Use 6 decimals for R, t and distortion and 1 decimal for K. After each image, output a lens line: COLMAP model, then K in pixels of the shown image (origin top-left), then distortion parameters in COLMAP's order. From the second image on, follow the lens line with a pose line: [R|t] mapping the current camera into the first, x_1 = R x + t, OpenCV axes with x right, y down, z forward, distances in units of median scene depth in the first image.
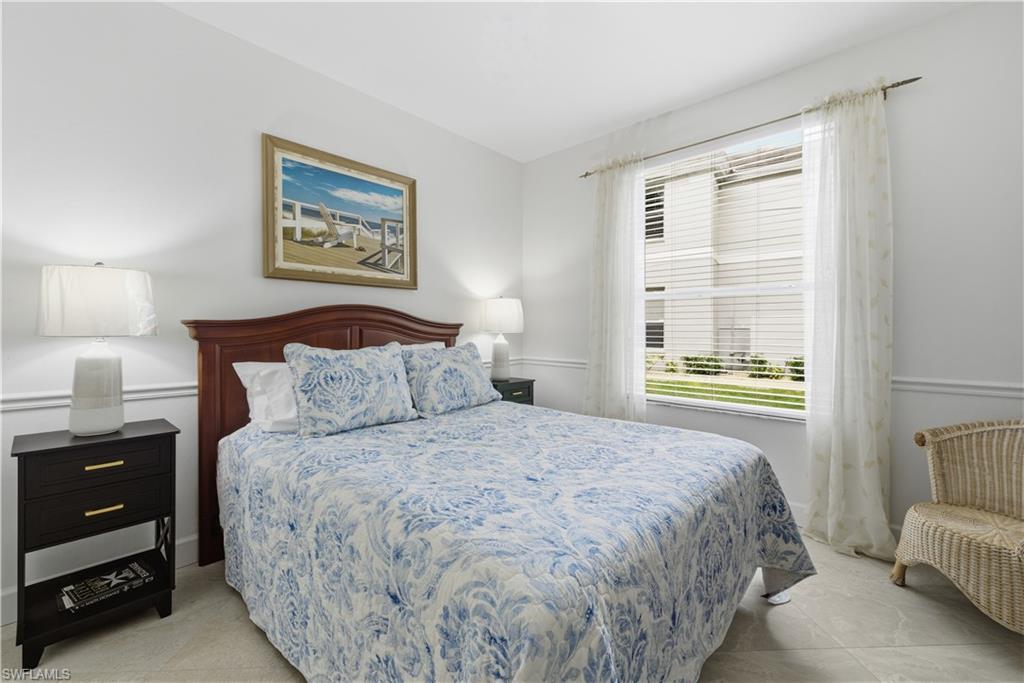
lens RADIAL K [[430.2, 0, 515.1], [0, 430.2, 328.9], [0, 0, 1]] dist [0.015355, -0.000397]
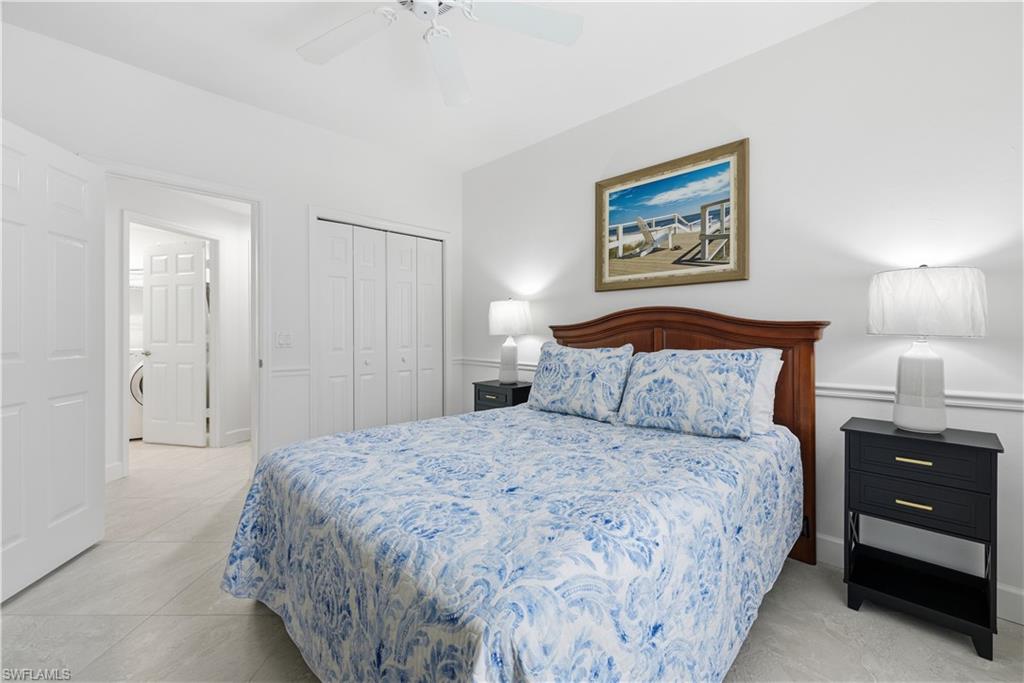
lens RADIAL K [[430.2, 0, 510.9], [0, 430.2, 341.5], [0, 0, 1]] dist [0.015355, -0.000397]
pose [[-0.047823, 0.029123, -0.998431, 0.688362], [0.005109, 0.999569, 0.028911, -0.005667], [0.998843, -0.003718, -0.047951, 0.731500]]
